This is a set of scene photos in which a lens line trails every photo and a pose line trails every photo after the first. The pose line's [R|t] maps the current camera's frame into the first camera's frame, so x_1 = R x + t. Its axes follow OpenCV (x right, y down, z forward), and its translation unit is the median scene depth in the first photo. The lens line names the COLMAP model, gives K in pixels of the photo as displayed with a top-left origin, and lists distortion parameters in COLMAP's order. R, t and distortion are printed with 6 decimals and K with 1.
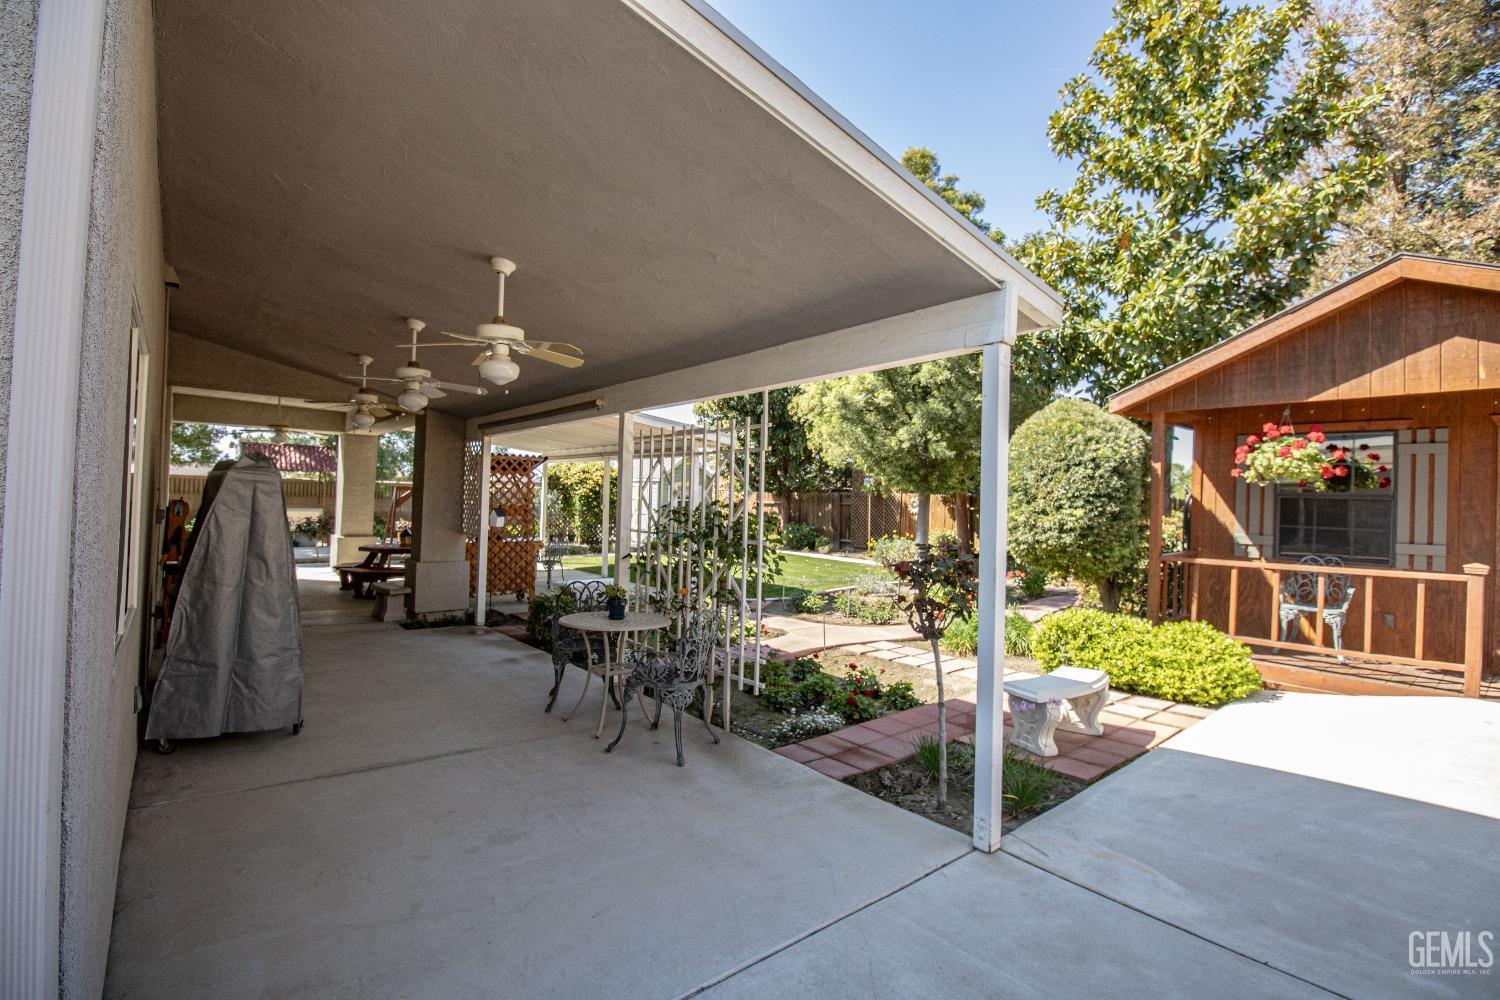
lens RADIAL K [[698.8, 0, 759.5], [0, 698.8, 482.1], [0, 0, 1]] dist [0.009786, -0.016358]
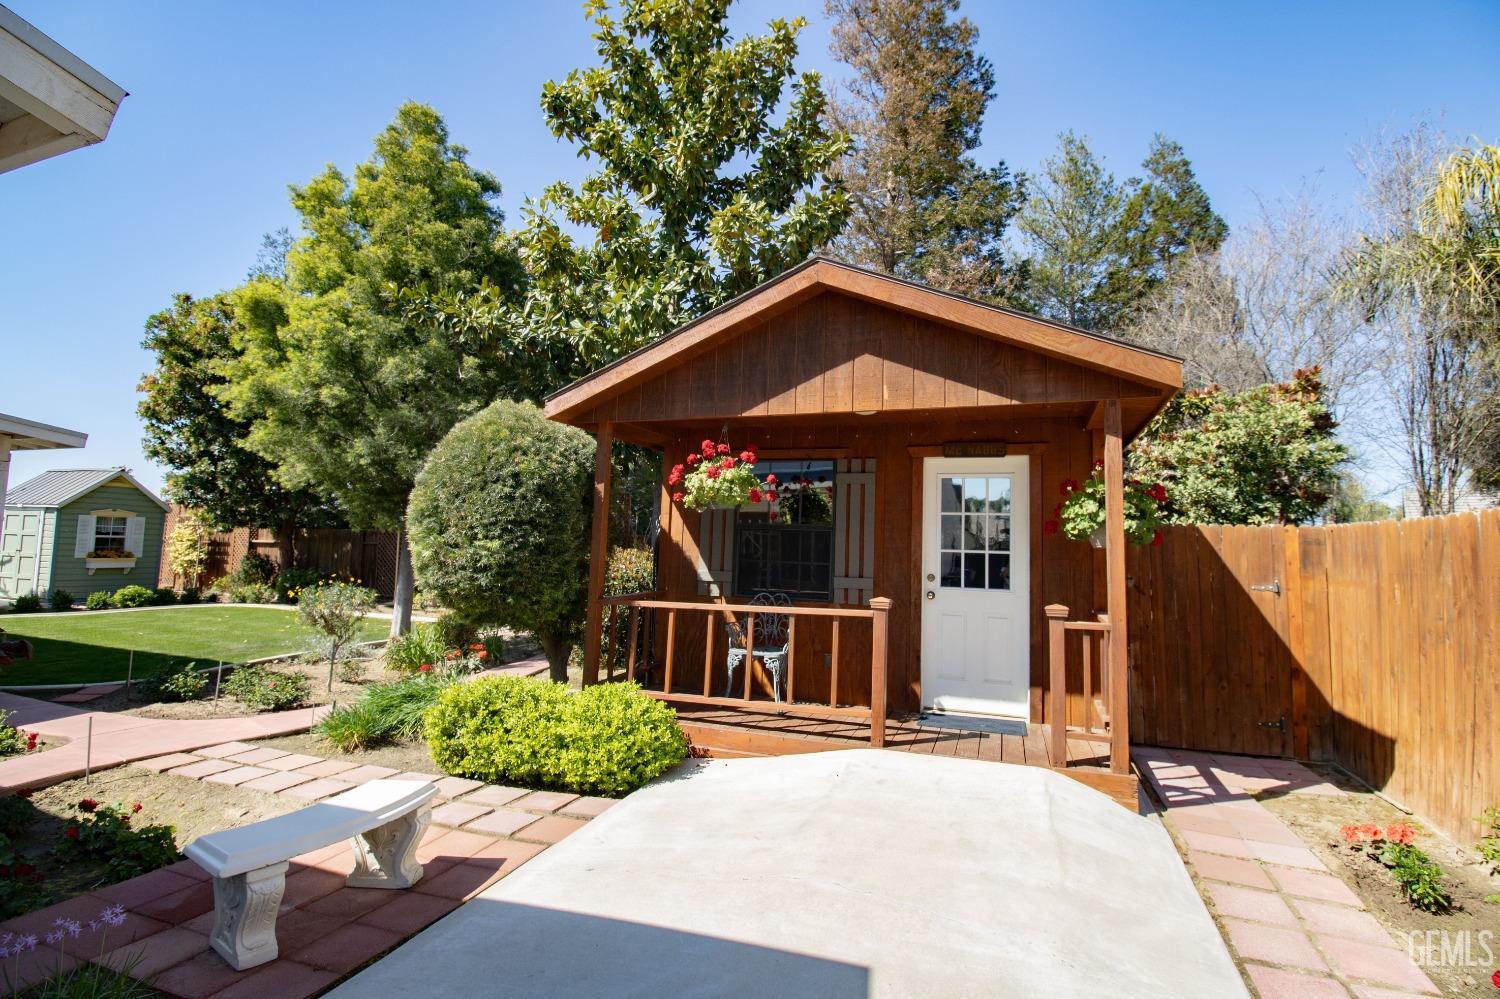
lens RADIAL K [[698.8, 0, 759.5], [0, 698.8, 481.6], [0, 0, 1]] dist [0.009786, -0.016358]
pose [[0.869453, 0.046135, 0.491856, 0.349921], [-0.015155, 0.997652, -0.066787, 0.023182], [-0.493782, 0.050614, 0.868111, 0.213833]]
